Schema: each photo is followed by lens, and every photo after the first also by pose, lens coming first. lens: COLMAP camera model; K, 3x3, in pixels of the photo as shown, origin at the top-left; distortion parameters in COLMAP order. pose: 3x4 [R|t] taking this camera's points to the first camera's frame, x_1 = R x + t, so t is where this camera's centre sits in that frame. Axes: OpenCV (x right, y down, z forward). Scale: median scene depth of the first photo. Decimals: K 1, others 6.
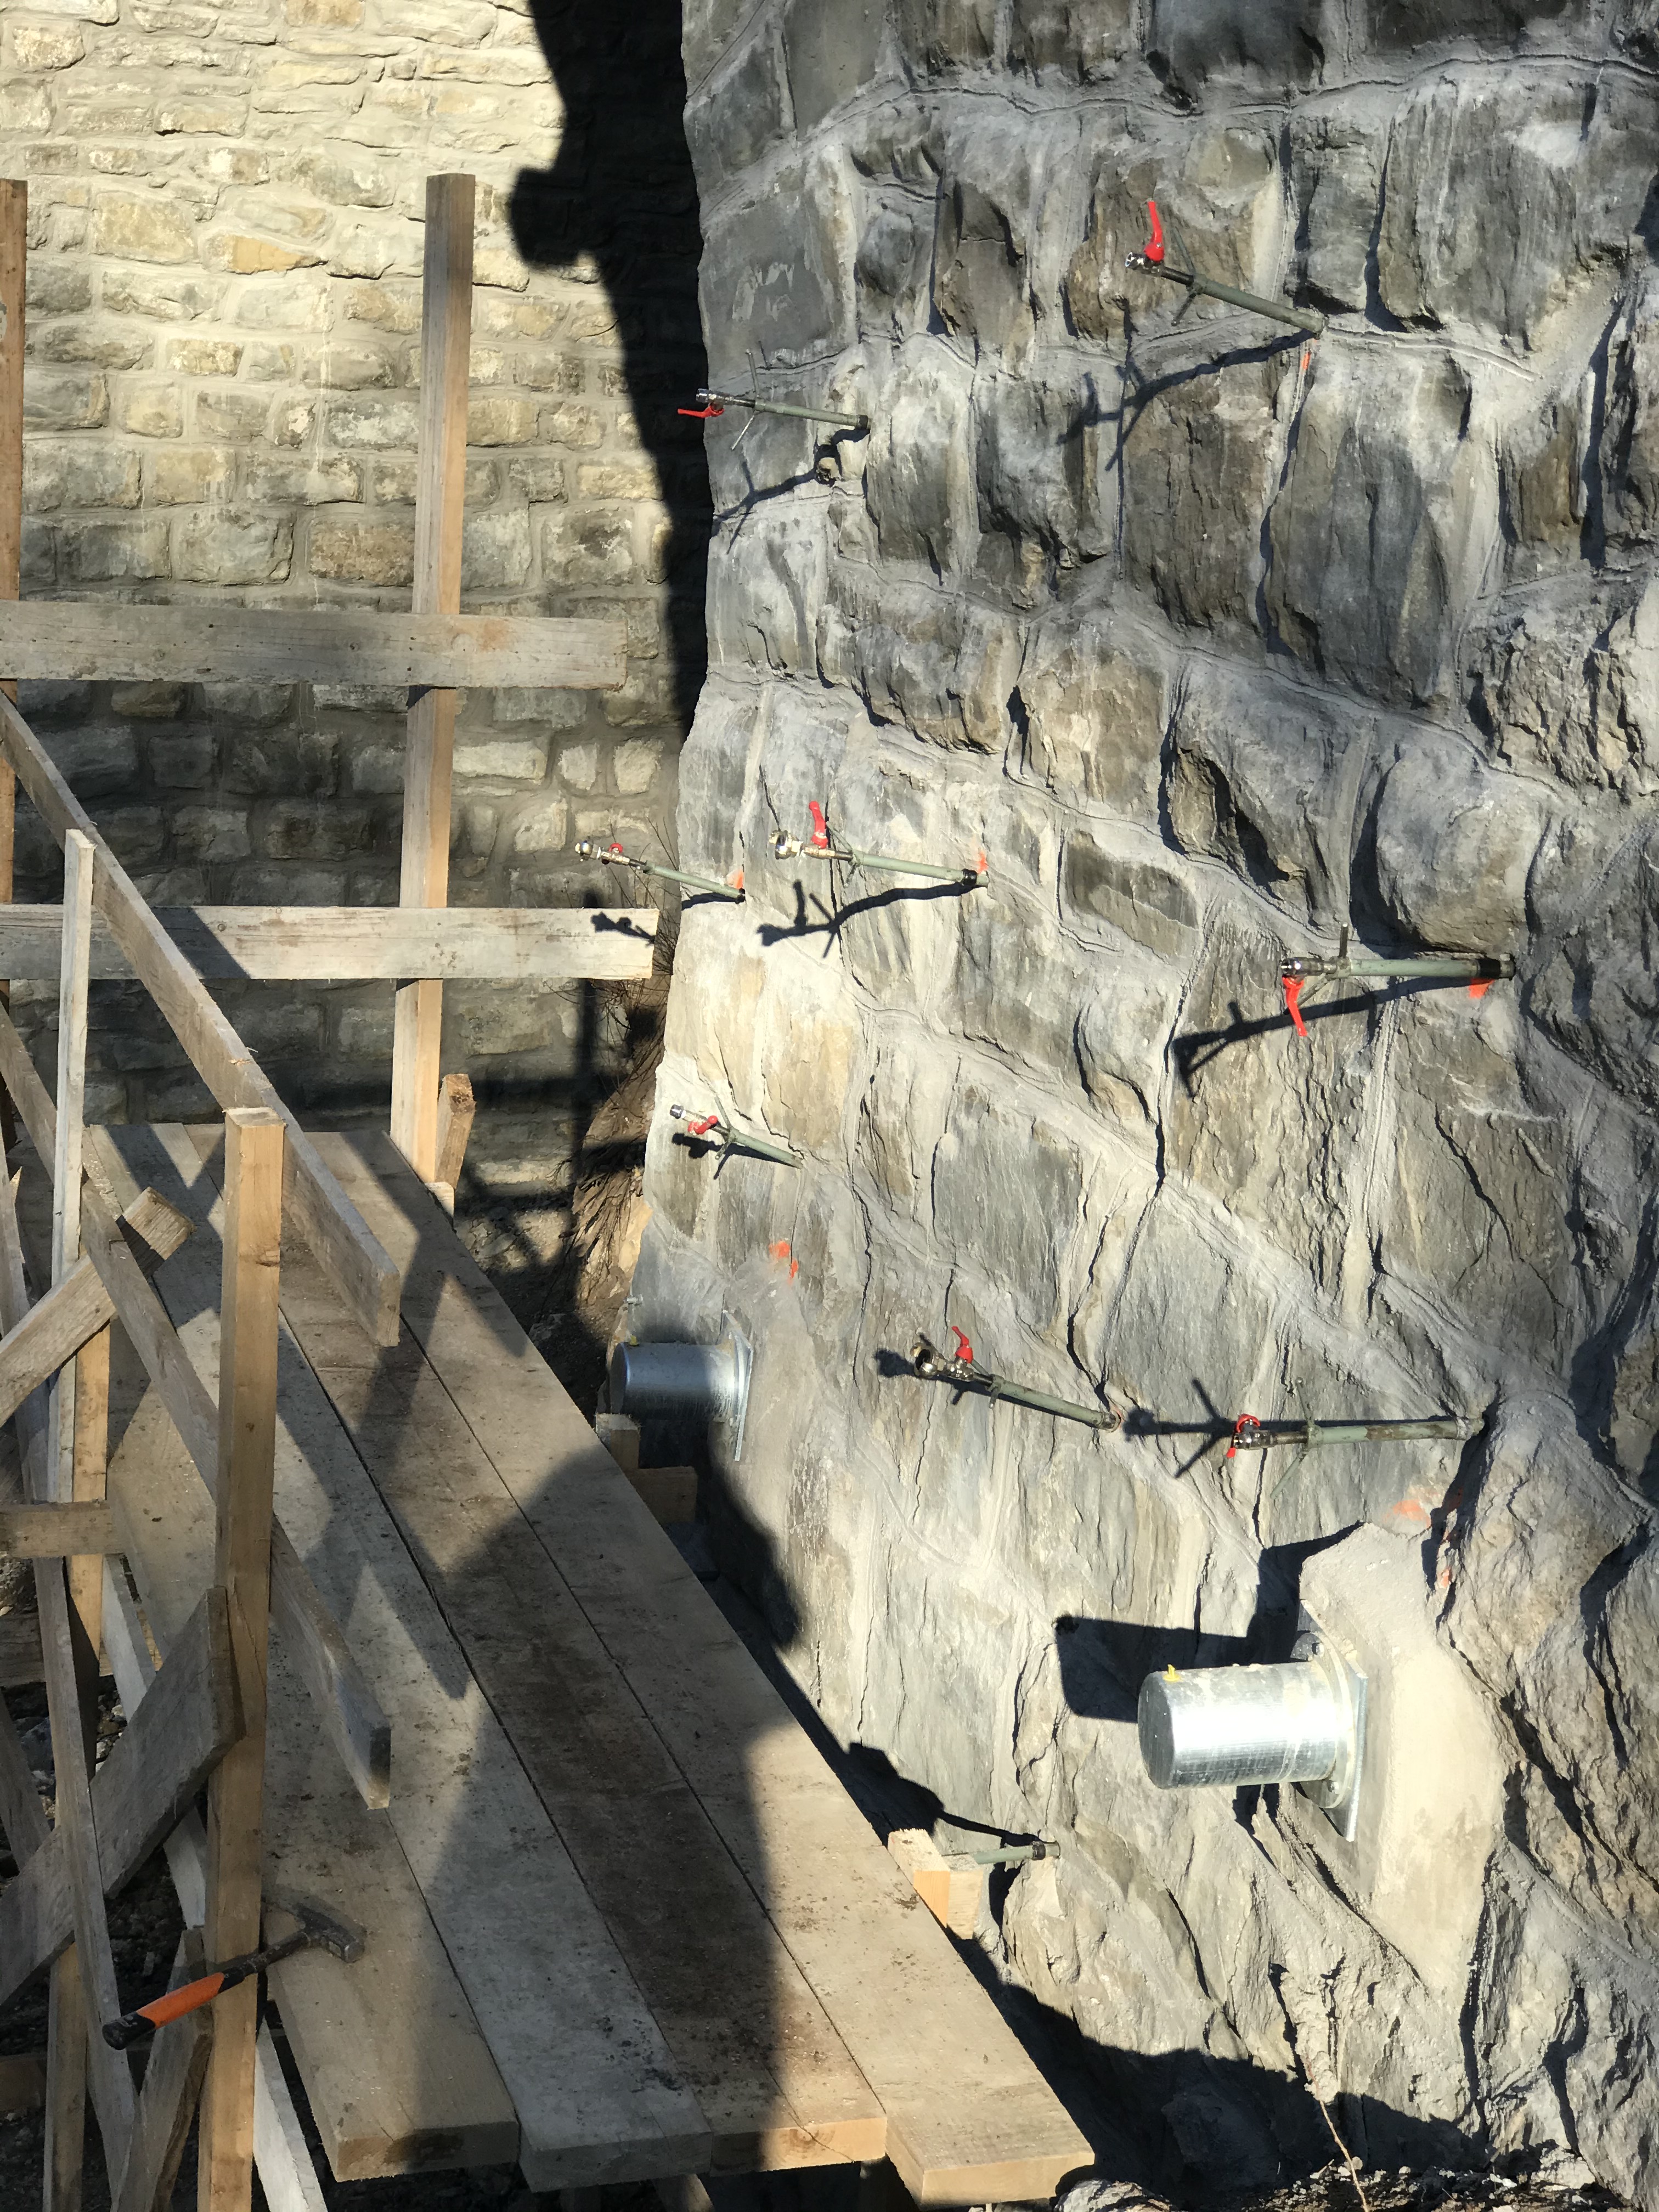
lens RADIAL K [[3536.5, 0, 829.5], [0, 3536.5, 1106.0], [0, 0, 1]] dist [0.167747, -0.569412]
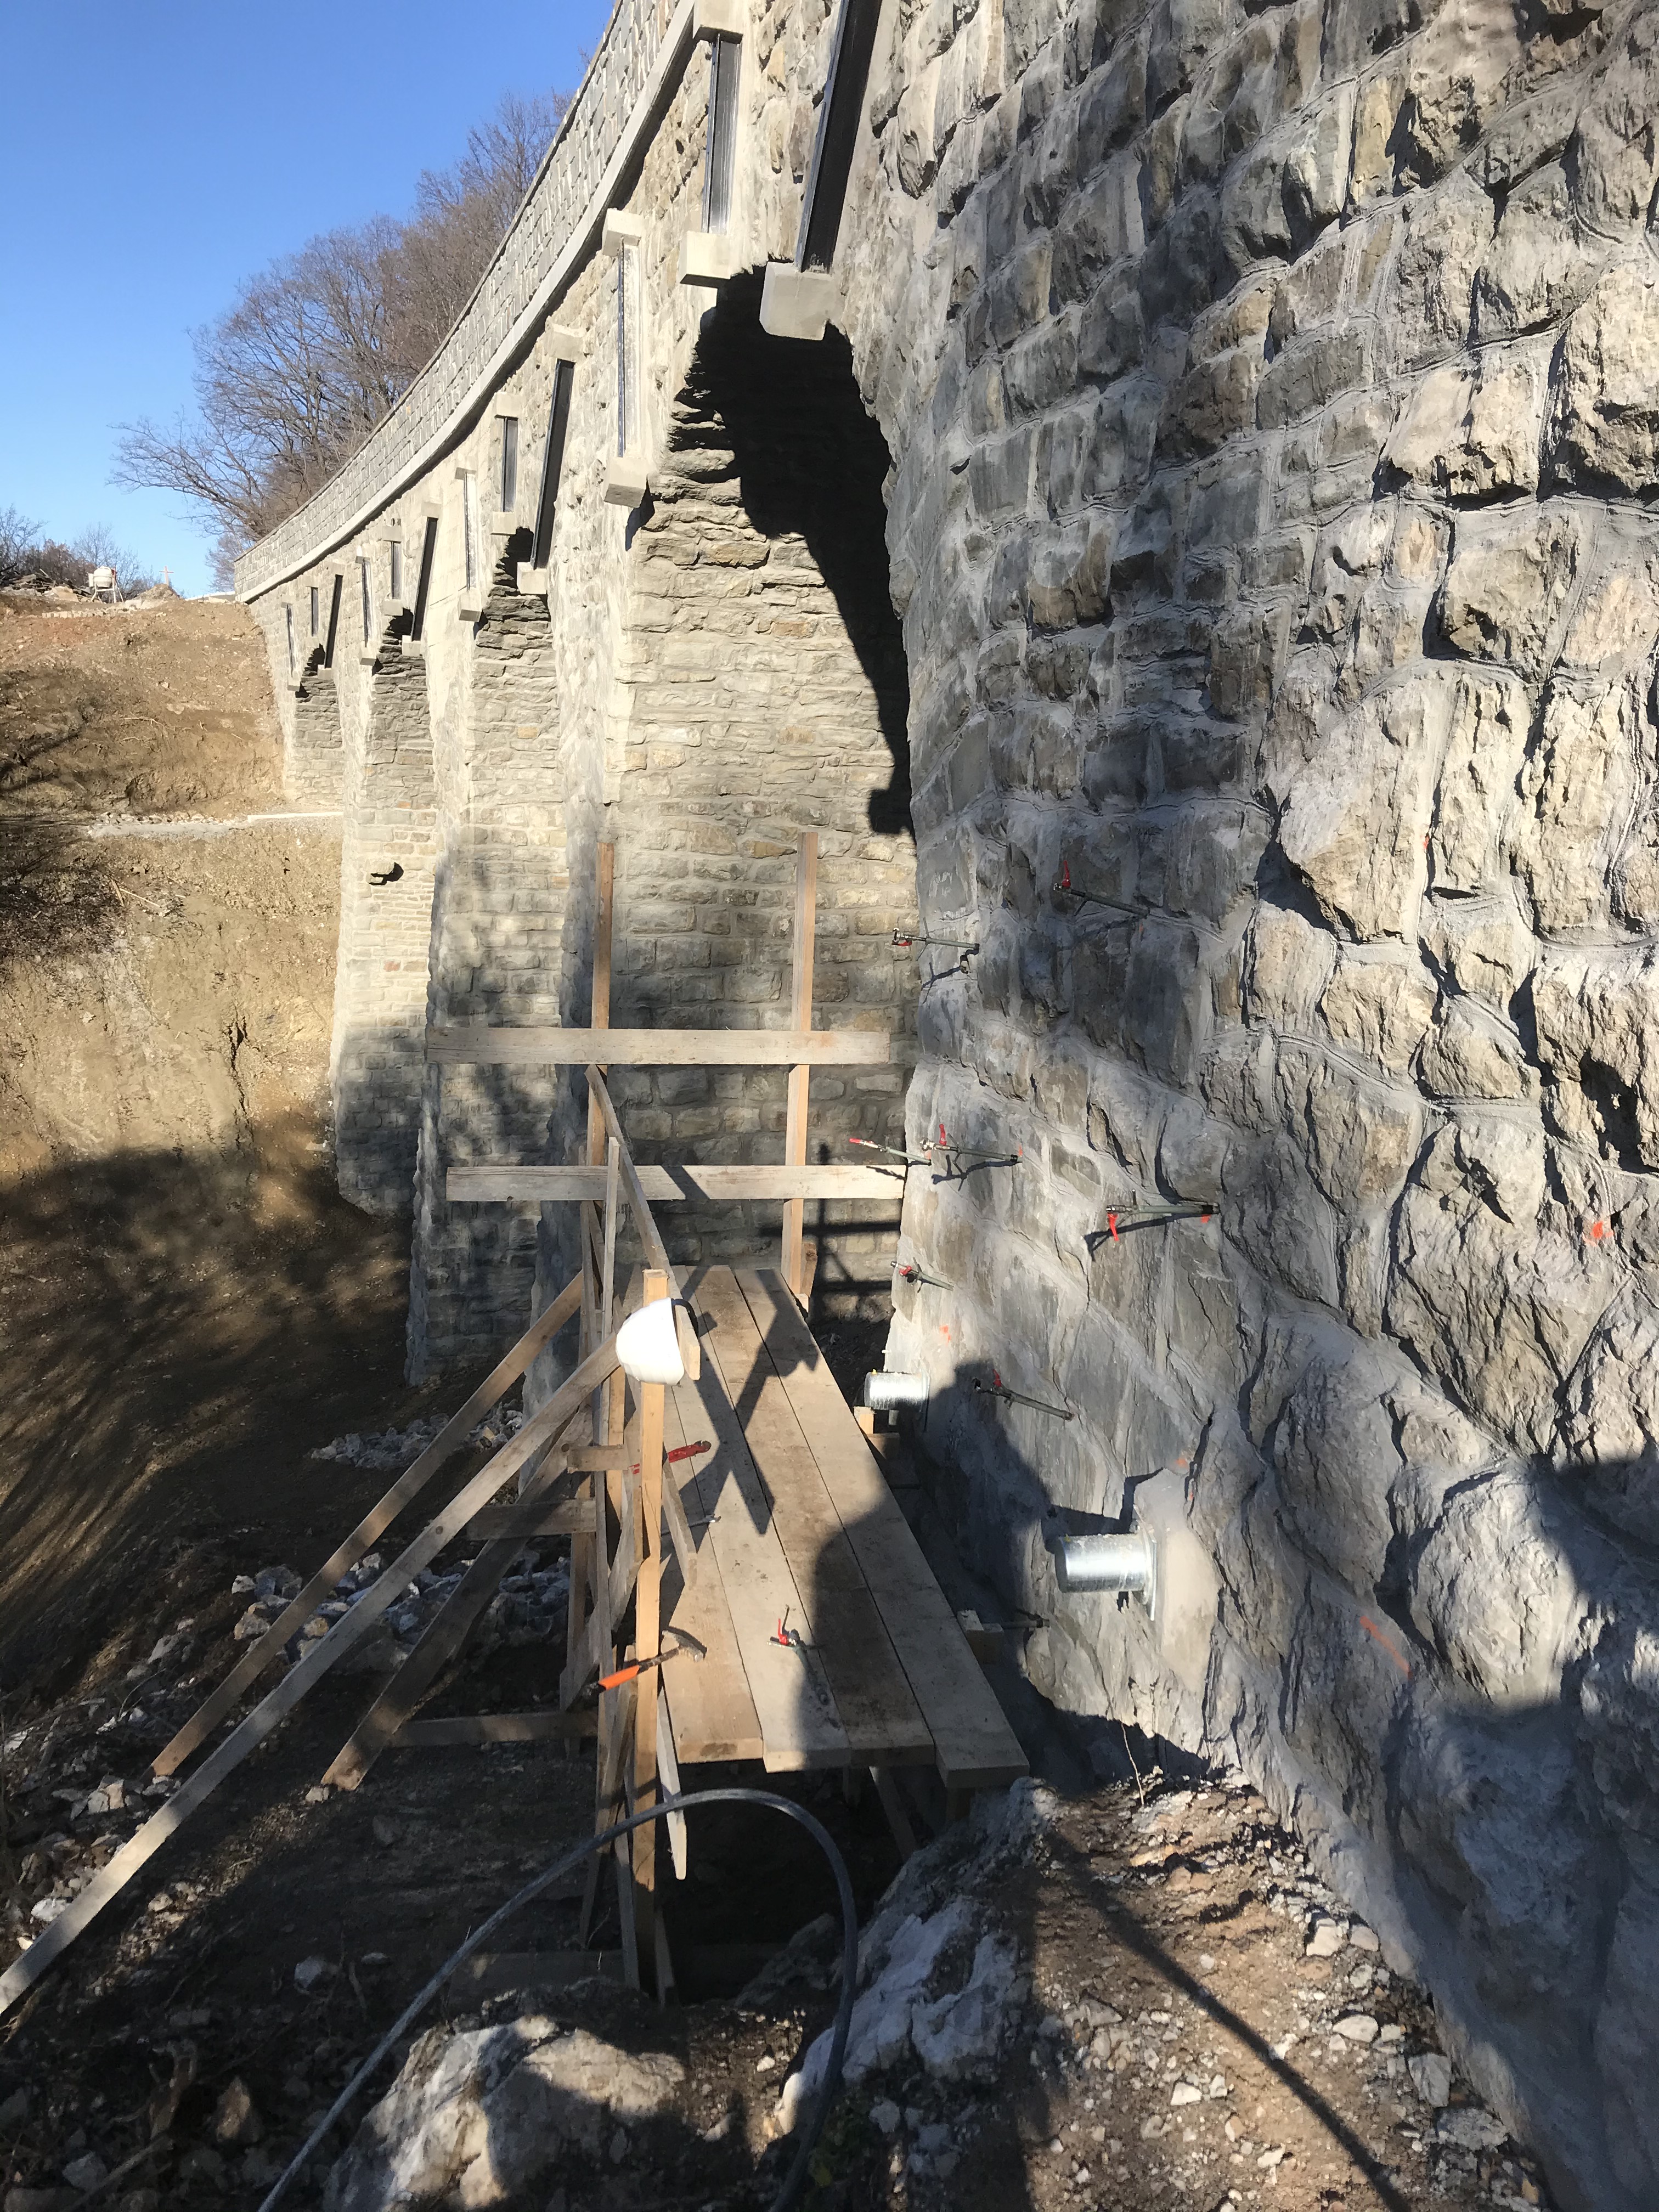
lens RADIAL K [[1751.9, 0, 829.5], [0, 1751.9, 1106.0], [0, 0, 1]] dist [0.108320, -0.275588]
pose [[0.991213, -0.006211, -0.132127, 0.088608], [-0.004507, 0.996731, -0.080669, -0.012611], [0.132196, 0.080555, 0.987945, -0.086713]]
